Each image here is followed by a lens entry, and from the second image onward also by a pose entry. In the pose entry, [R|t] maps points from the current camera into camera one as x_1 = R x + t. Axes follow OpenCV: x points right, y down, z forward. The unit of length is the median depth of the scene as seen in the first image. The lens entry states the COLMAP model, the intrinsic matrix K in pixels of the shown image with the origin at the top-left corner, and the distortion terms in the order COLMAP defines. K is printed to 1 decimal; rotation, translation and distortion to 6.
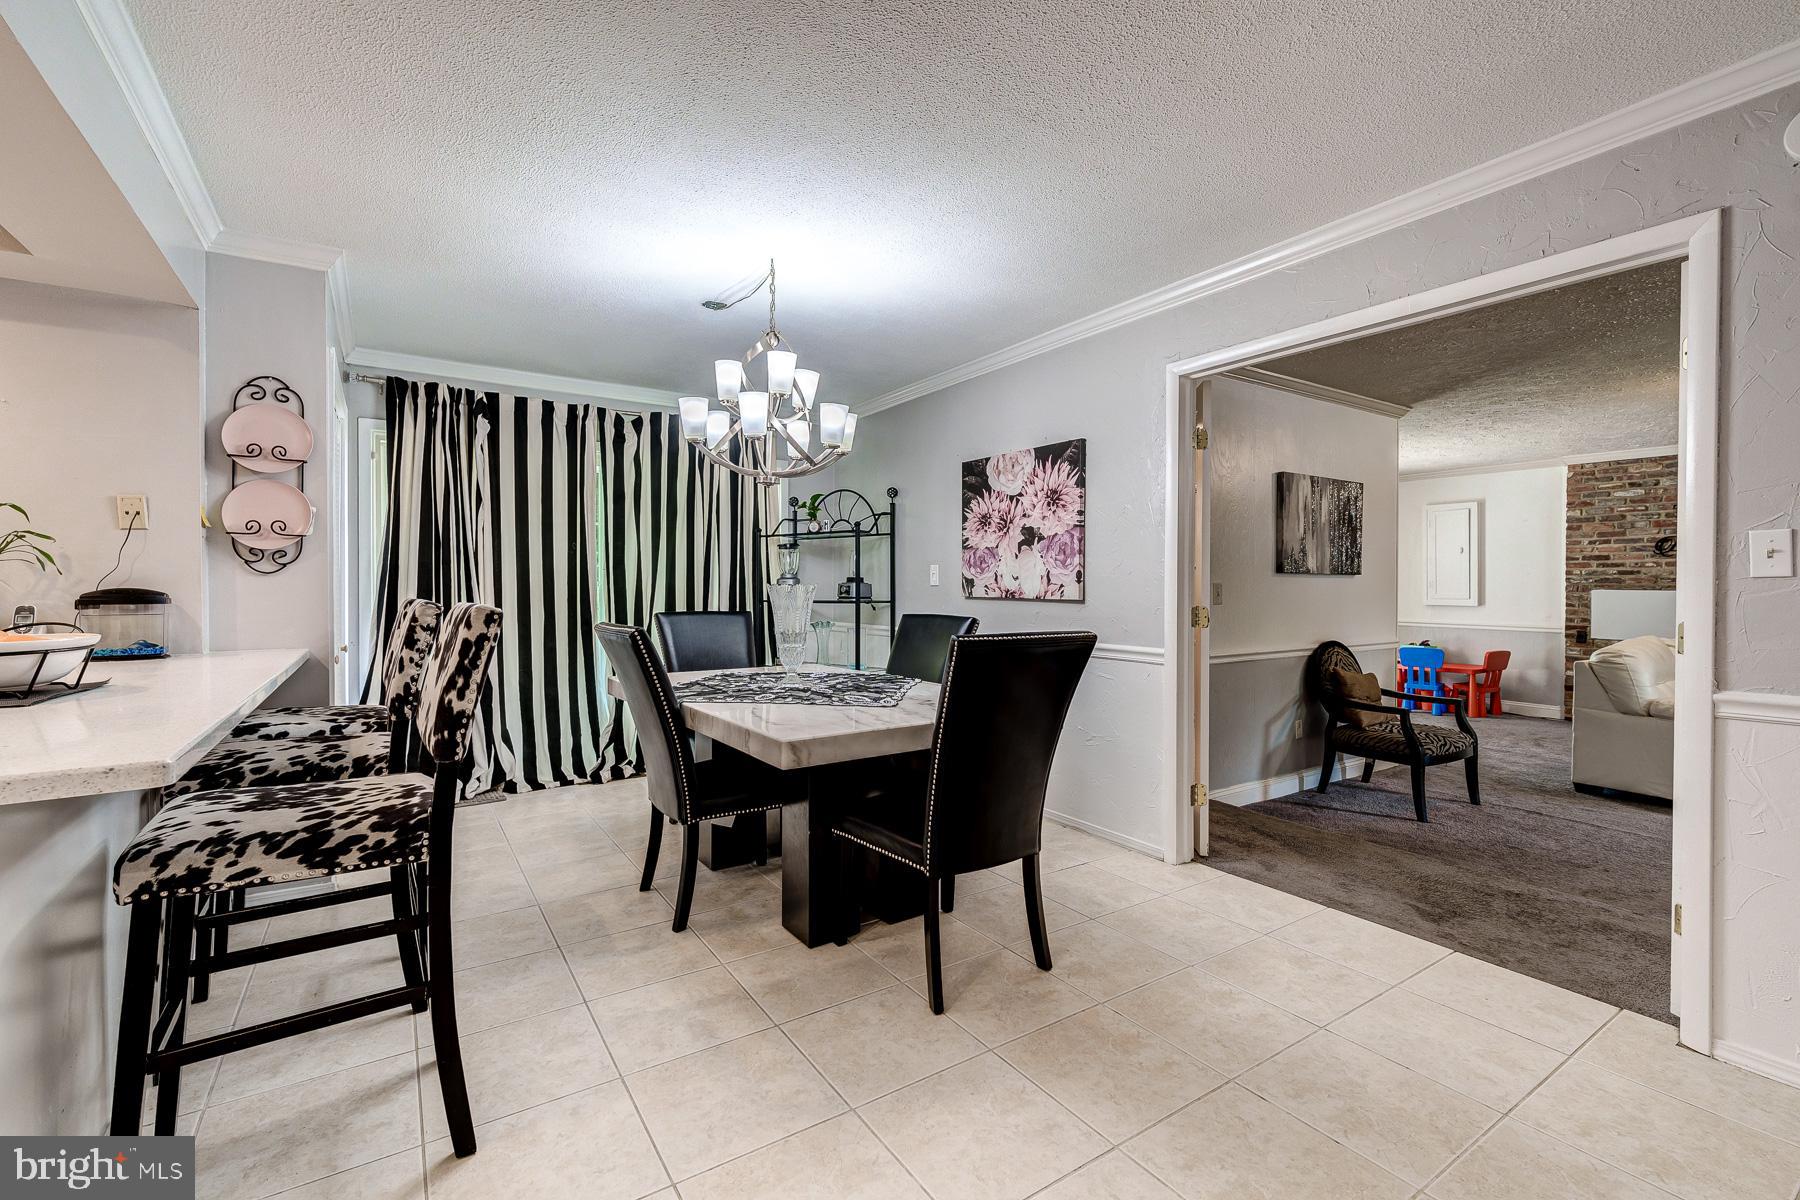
lens RADIAL K [[793.0, 0, 939.9], [0, 793.0, 596.4], [0, 0, 1]] dist [0.008359, -0.002612]
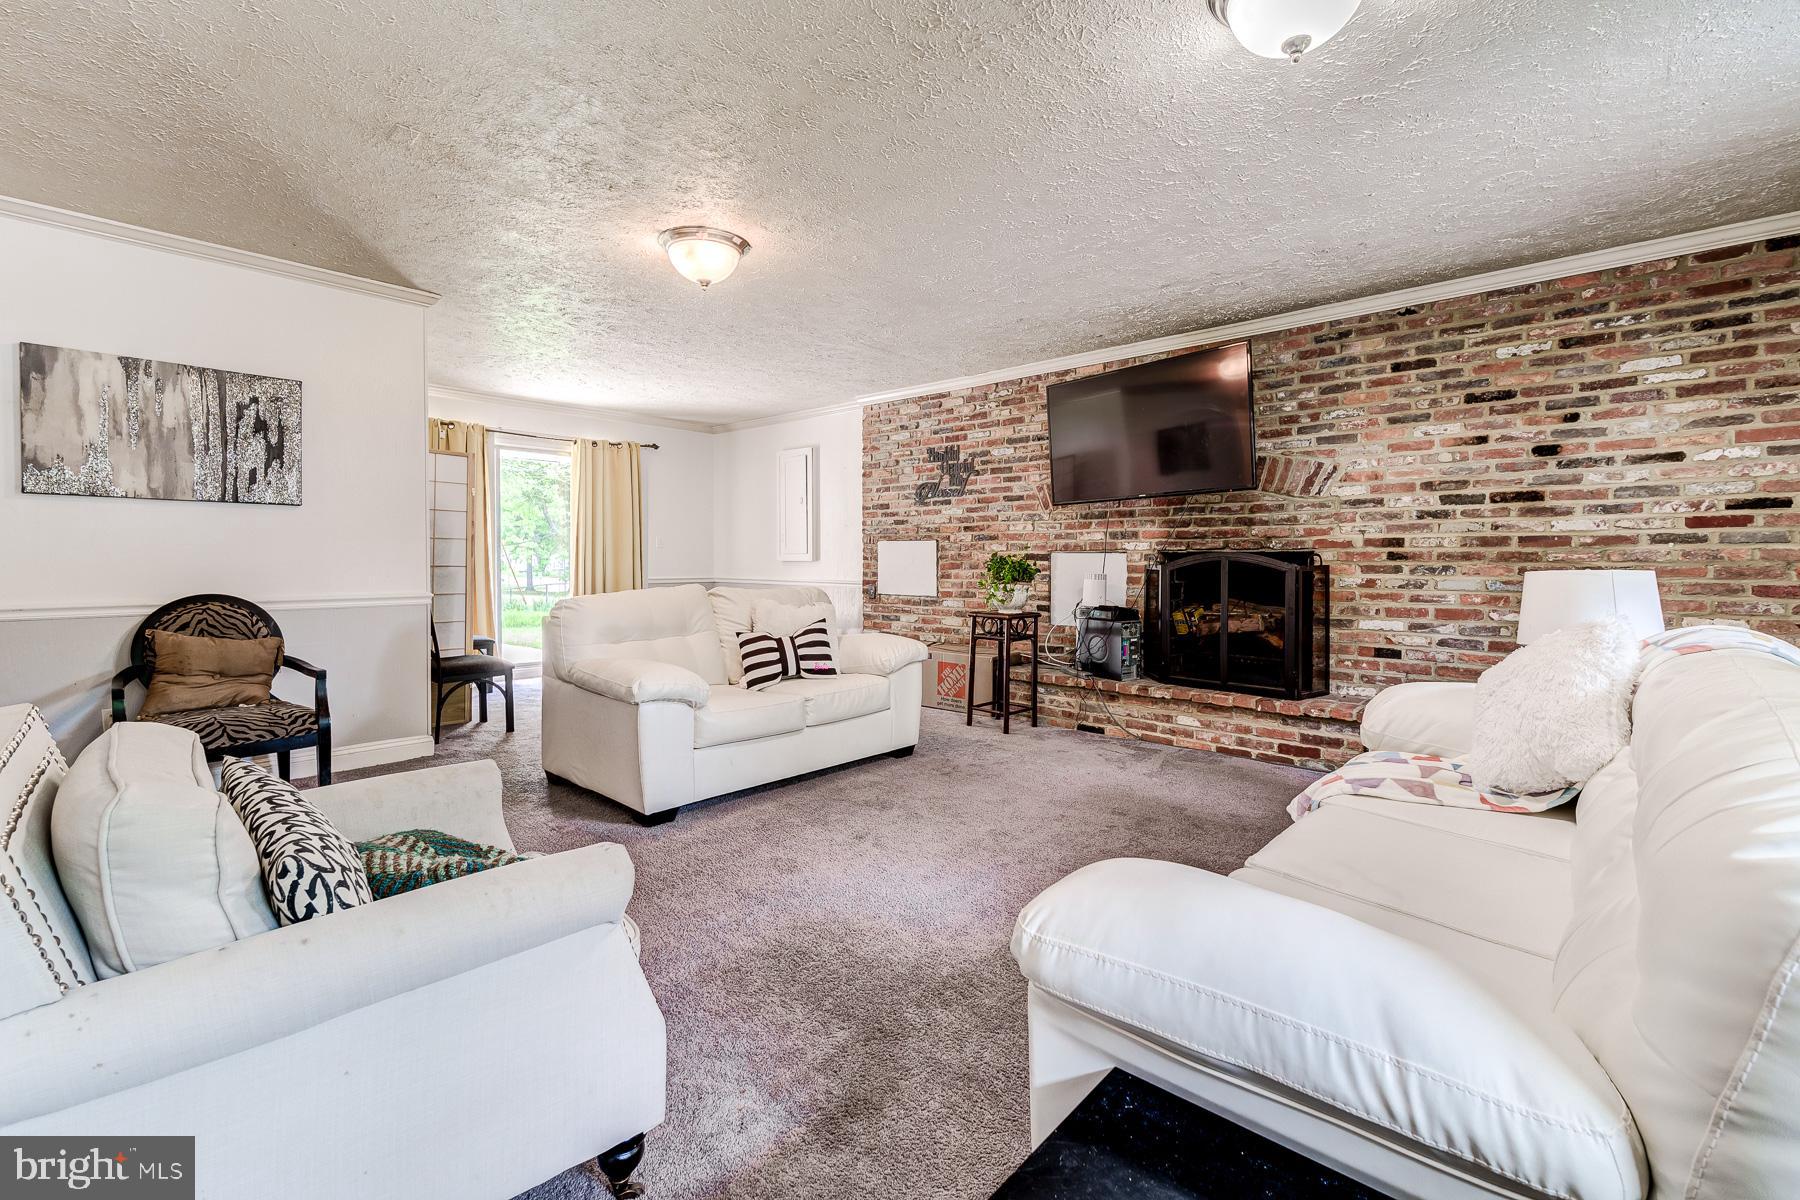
lens RADIAL K [[793.0, 0, 926.8], [0, 793.0, 574.0], [0, 0, 1]] dist [0.008359, -0.002612]
pose [[0.968452, -0.005485, 0.249140, 1.378584], [0.004542, 0.999980, 0.004357, 0.055255], [-0.249159, -0.003088, 0.968458, 0.208310]]
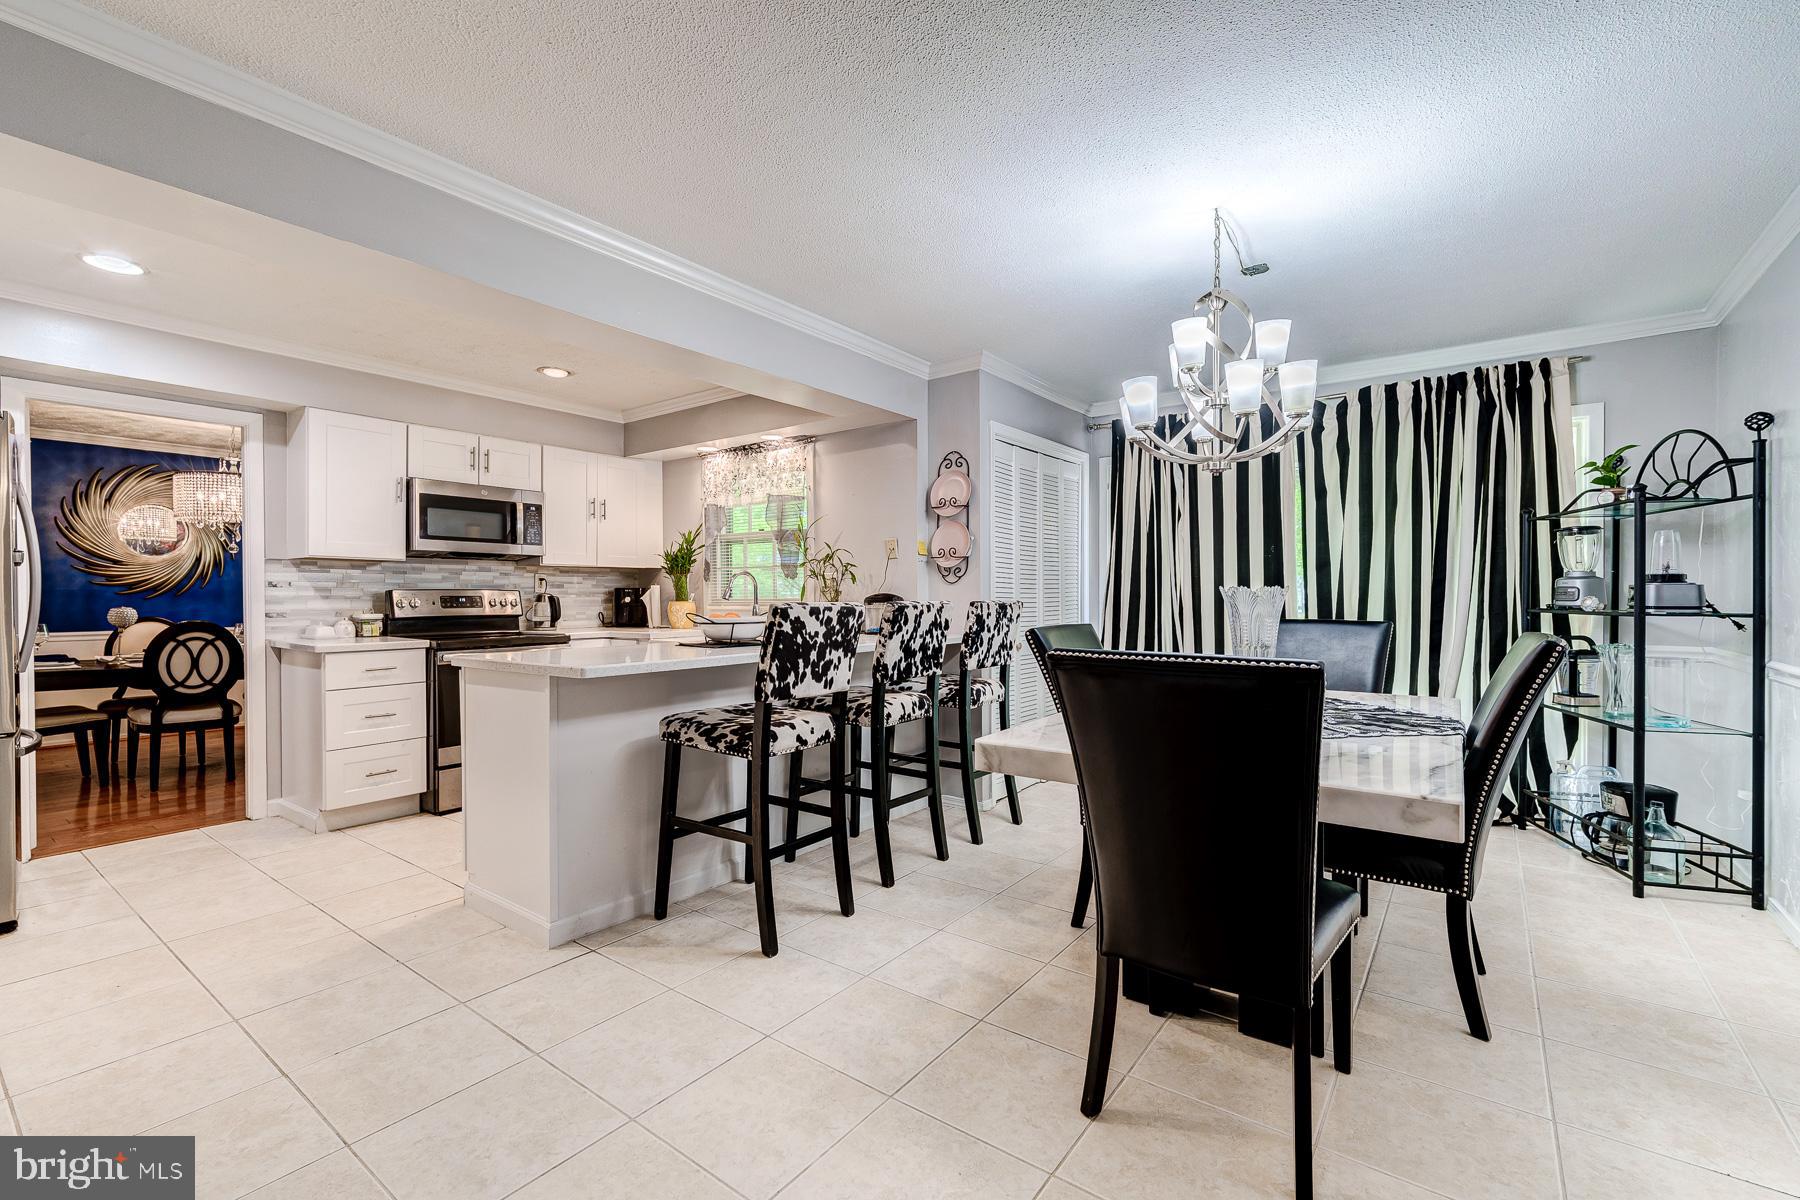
lens RADIAL K [[793.0, 0, 855.0], [0, 793.0, 603.1], [0, 0, 1]] dist [0.008359, -0.002612]
pose [[0.284737, 0.008905, -0.958564, 0.443368], [-0.009326, 0.999935, 0.006519, -0.000265], [0.958560, 0.007084, 0.284801, 0.338512]]
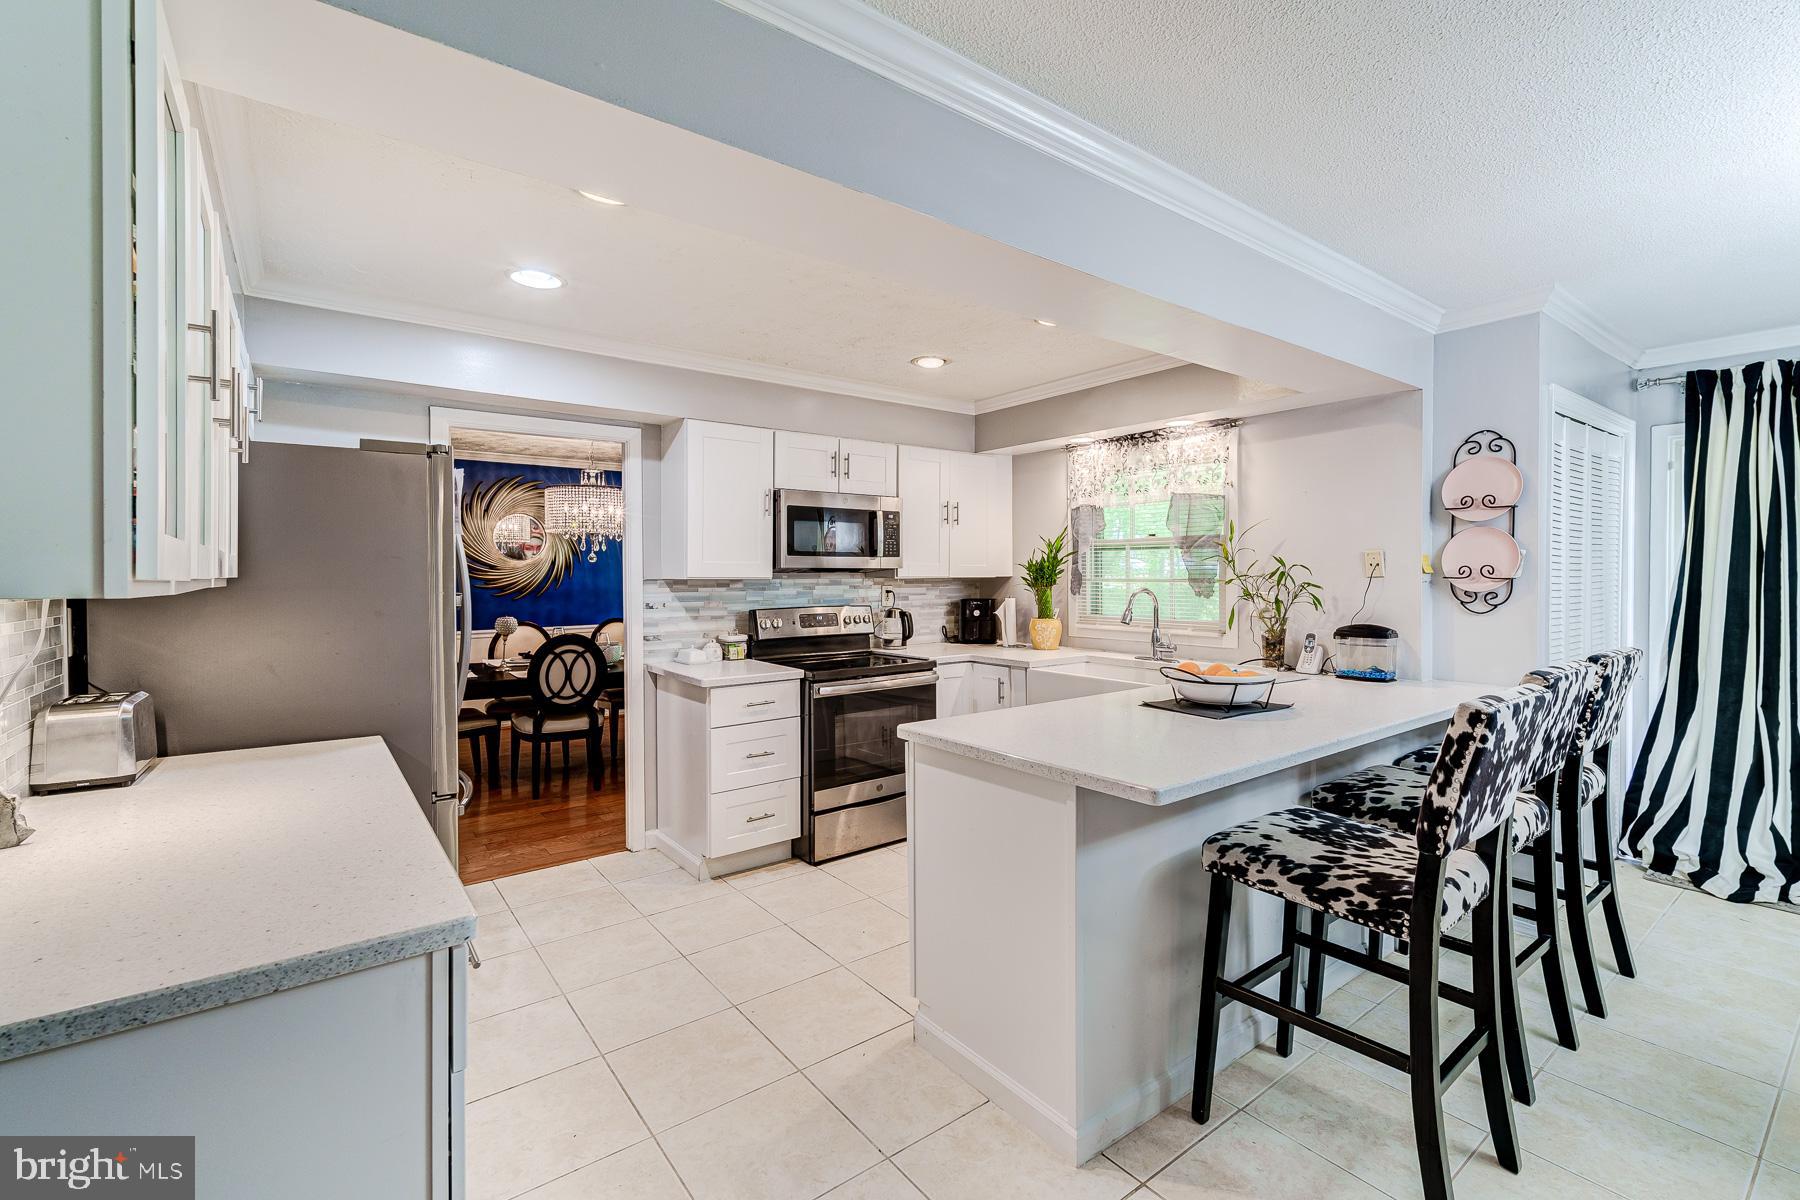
lens RADIAL K [[774.3, 0, 858.3], [0, 774.3, 581.7], [0, 0, 1]] dist [0.002750, 0.000714]
pose [[0.014481, 0.013673, -0.999802, 0.161318], [-0.009460, 0.999864, 0.013536, -0.065882], [0.999850, 0.009262, 0.014608, 0.120855]]
